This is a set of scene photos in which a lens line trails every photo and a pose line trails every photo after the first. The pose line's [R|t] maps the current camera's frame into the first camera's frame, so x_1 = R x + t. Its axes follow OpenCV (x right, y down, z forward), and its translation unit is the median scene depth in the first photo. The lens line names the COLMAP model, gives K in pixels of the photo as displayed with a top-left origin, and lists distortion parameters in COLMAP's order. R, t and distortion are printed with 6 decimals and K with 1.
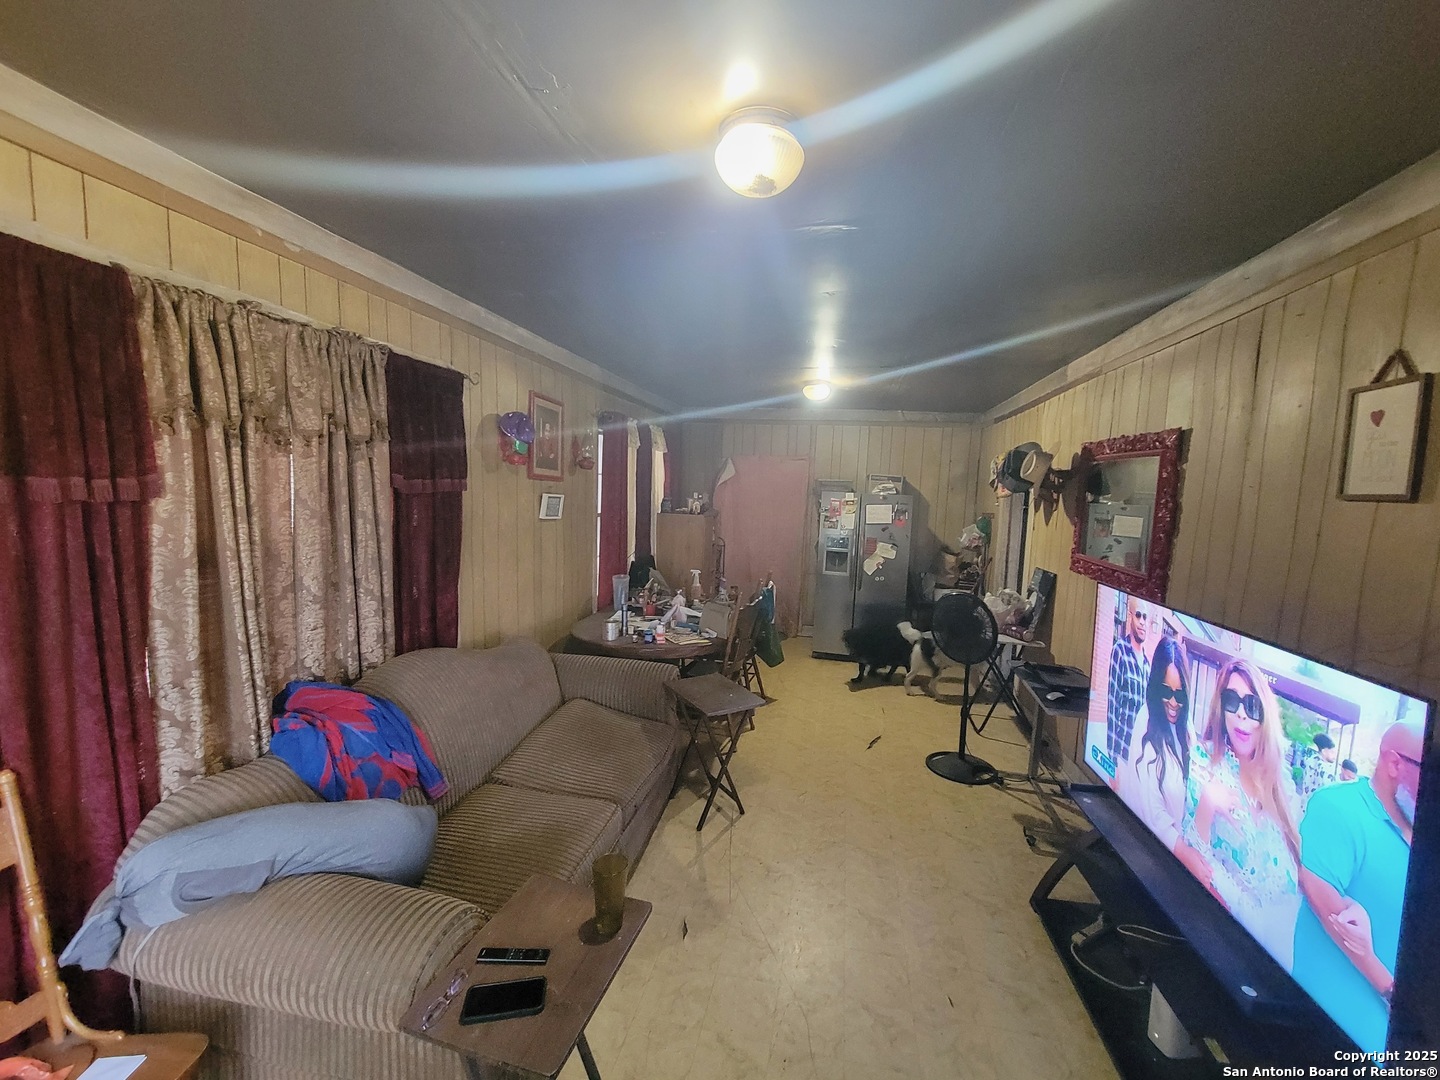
lens RADIAL K [[589.6, 0, 731.7], [0, 589.6, 541.1], [0, 0, 1]] dist [0.004142, -0.001060]
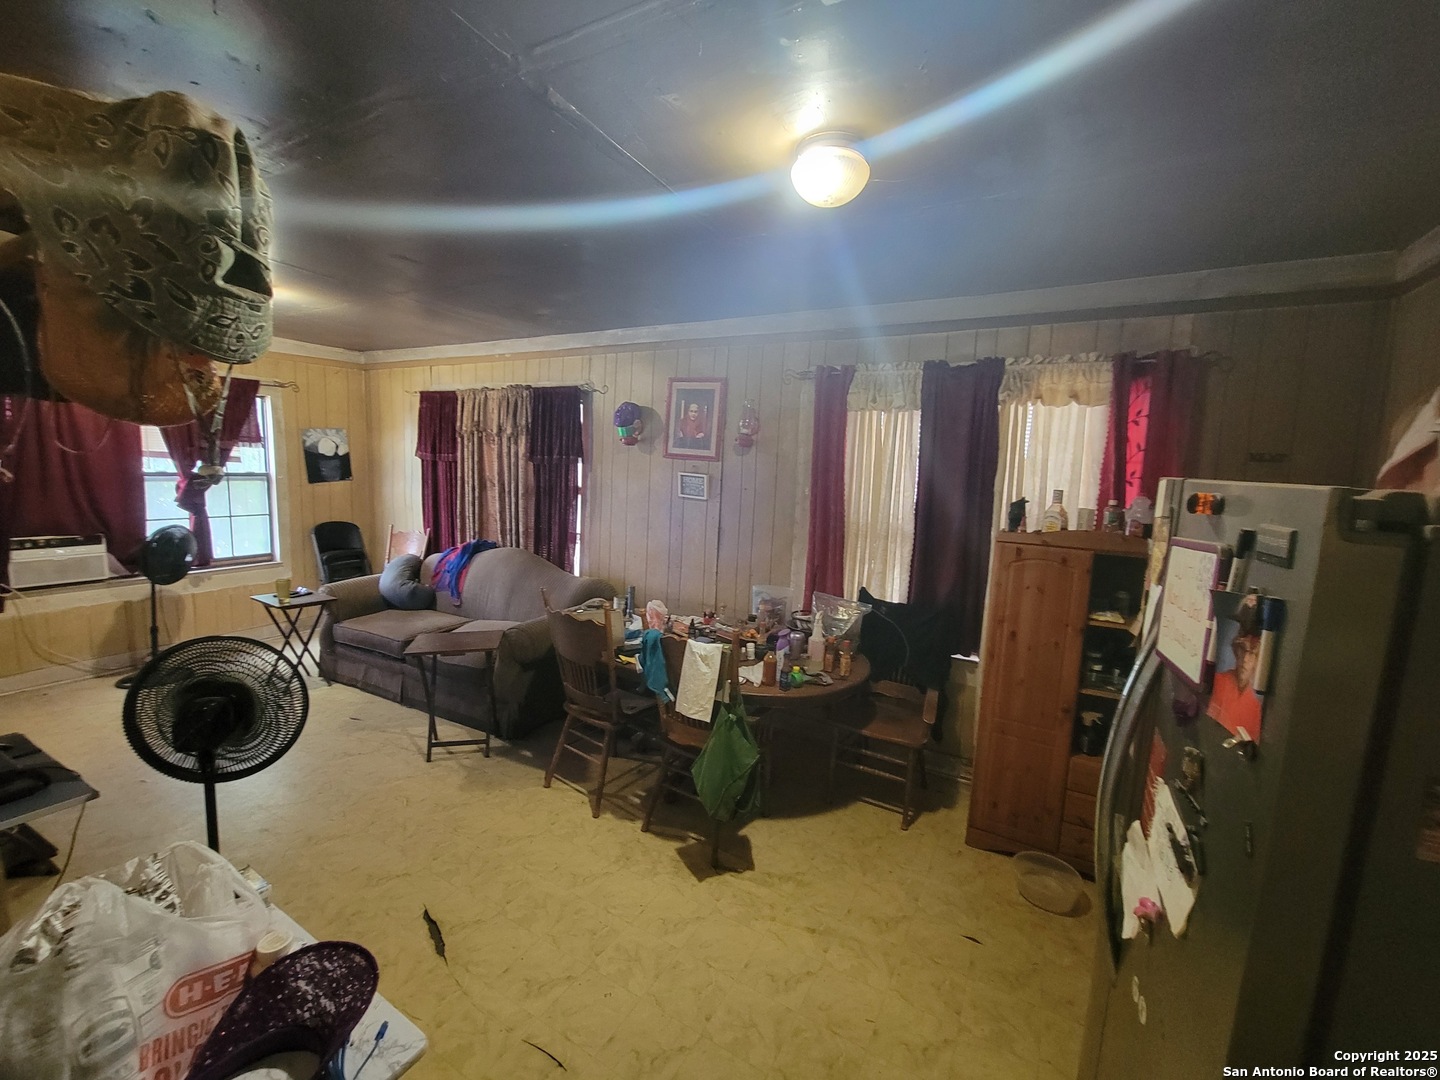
lens RADIAL K [[589.6, 0, 718.2], [0, 589.6, 538.2], [0, 0, 1]] dist [0.004142, -0.001060]
pose [[-0.321792, 0.068765, -0.944310, 1.107515], [-0.138090, 0.983286, 0.118660, -0.165078], [0.936686, 0.168583, -0.306918, 2.358527]]
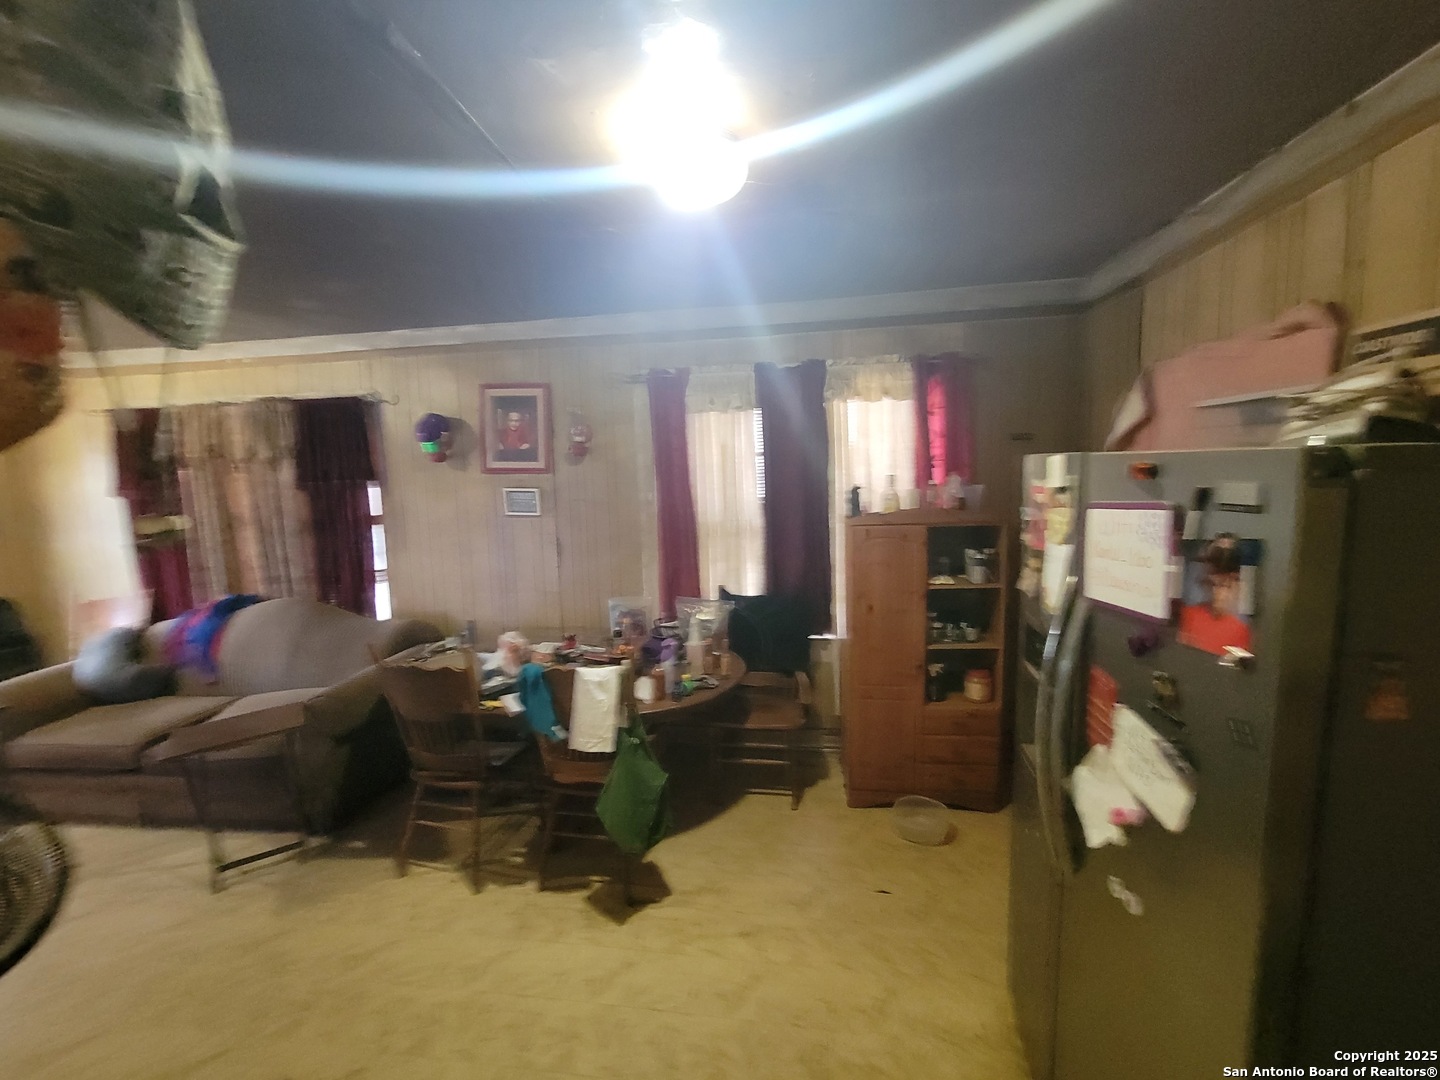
lens RADIAL K [[589.6, 0, 714.4], [0, 589.6, 539.7], [0, 0, 1]] dist [0.004142, -0.001060]
pose [[0.041477, 0.076946, -0.996172, 1.091331], [-0.056954, 0.995591, 0.074530, -0.146042], [0.997515, 0.053645, 0.045676, 2.177306]]
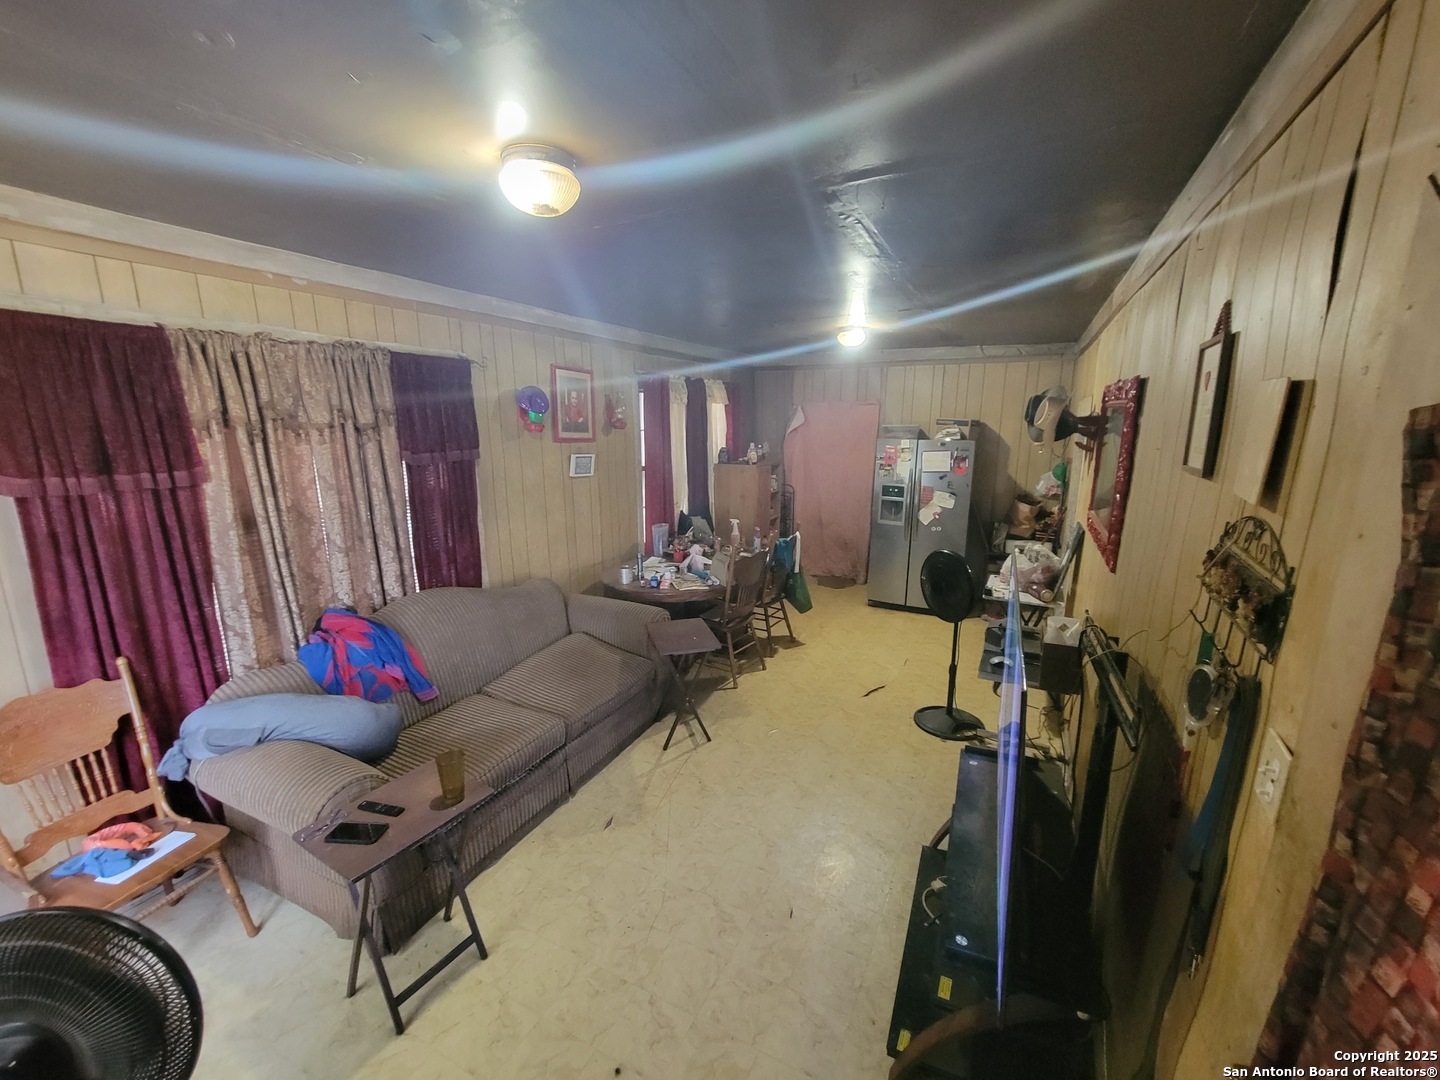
lens RADIAL K [[589.6, 0, 730.8], [0, 589.6, 540.7], [0, 0, 1]] dist [0.004142, -0.001060]
pose [[0.962904, 0.019838, -0.269113, 0.482765], [0.008512, 0.994565, 0.103772, -0.050587], [0.269709, -0.102213, 0.957502, -0.045107]]
